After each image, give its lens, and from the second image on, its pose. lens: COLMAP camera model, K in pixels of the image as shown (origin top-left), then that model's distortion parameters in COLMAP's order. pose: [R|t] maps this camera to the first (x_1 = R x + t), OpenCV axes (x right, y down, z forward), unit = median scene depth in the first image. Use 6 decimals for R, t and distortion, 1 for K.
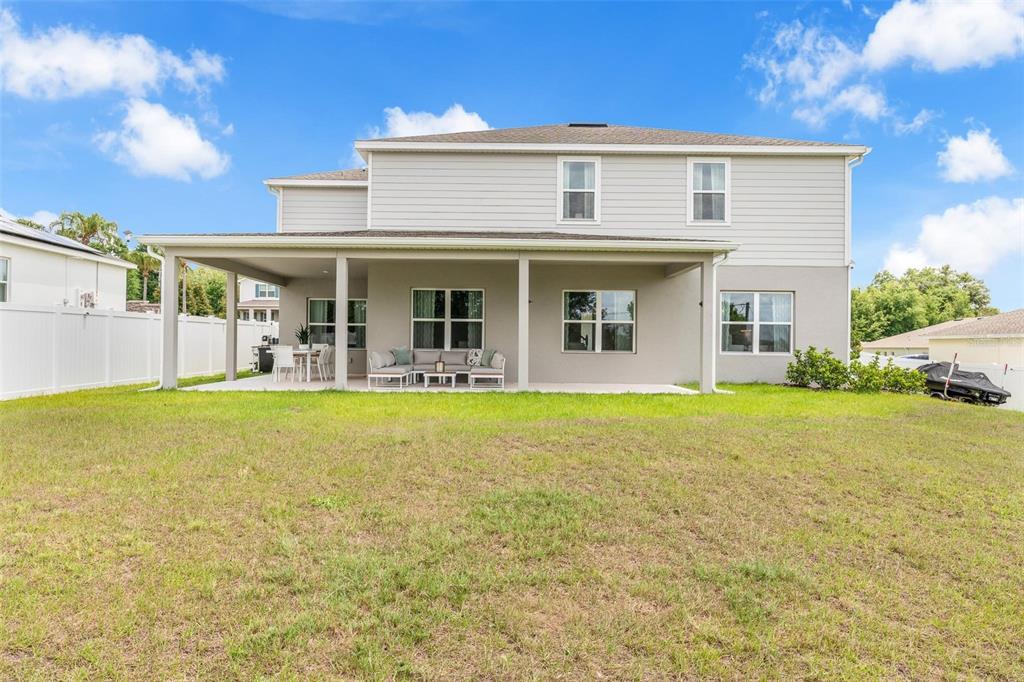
lens RADIAL K [[662.3, 0, 513.3], [0, 662.3, 336.8], [0, 0, 1]] dist [0.007601, -0.002901]
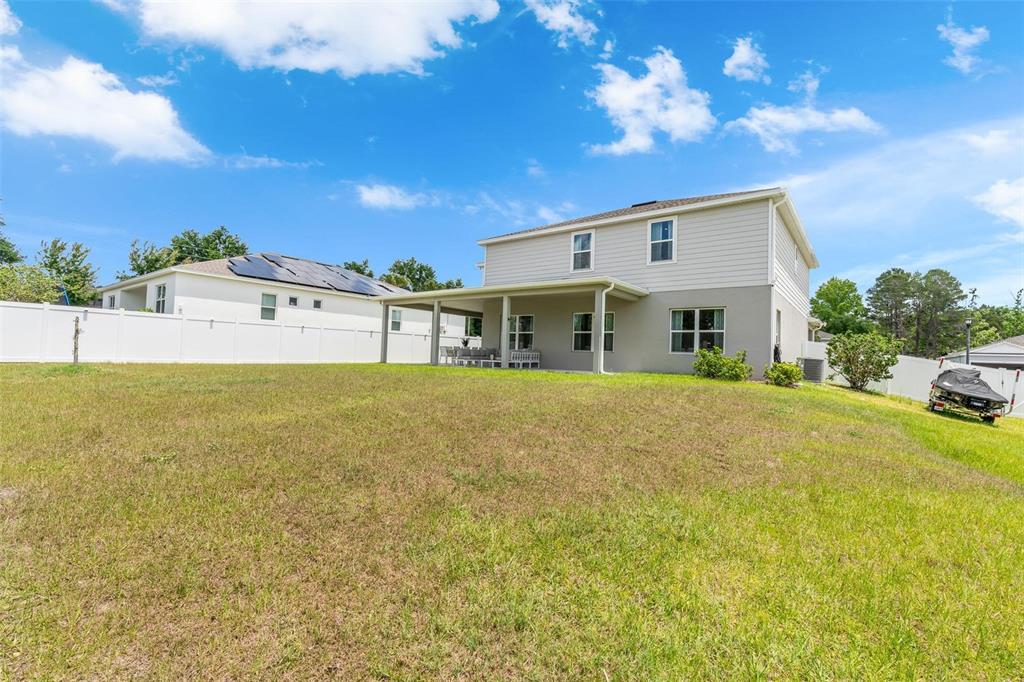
lens RADIAL K [[447.4, 0, 483.7], [0, 447.4, 334.0], [0, 0, 1]] dist [-0.005019, 0.000453]
pose [[0.762680, -0.009874, -0.646700, 0.769369], [-0.004383, 0.999782, -0.020434, 0.006814], [0.646761, 0.018419, 0.762470, 0.010093]]
